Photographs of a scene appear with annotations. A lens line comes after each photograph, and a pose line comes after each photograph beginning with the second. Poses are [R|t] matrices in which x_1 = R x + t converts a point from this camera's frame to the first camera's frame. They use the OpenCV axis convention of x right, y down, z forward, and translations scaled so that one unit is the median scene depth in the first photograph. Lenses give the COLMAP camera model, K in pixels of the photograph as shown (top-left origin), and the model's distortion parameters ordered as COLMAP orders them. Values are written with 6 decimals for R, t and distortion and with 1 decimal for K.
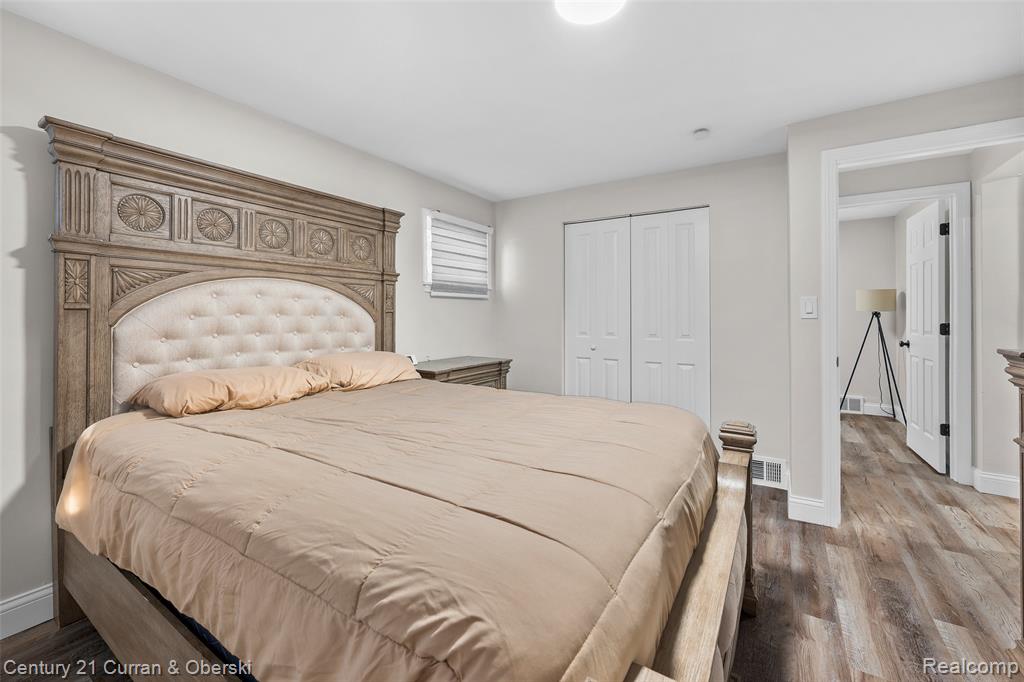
lens RADIAL K [[409.9, 0, 526.7], [0, 409.9, 310.4], [0, 0, 1]] dist [-0.002744, -0.000299]
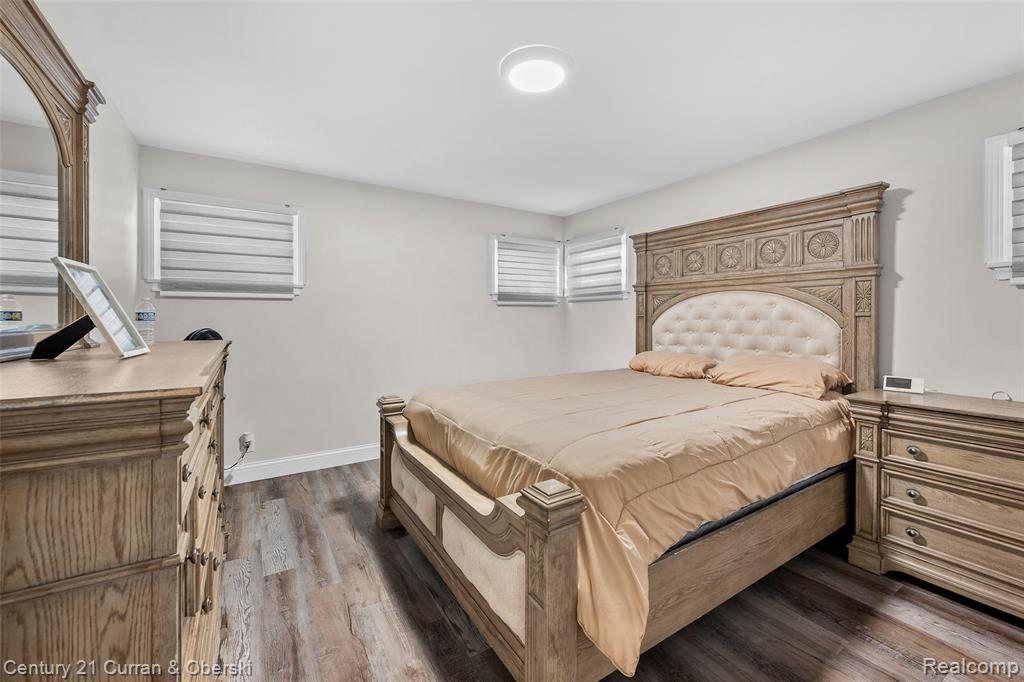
lens RADIAL K [[409.9, 0, 511.5], [0, 409.9, 325.4], [0, 0, 1]] dist [-0.002744, -0.000299]
pose [[-0.432174, -0.004258, -0.901780, 0.813160], [-0.006750, 0.999976, -0.001487, 0.035019], [0.901765, 0.005444, -0.432193, 0.895502]]
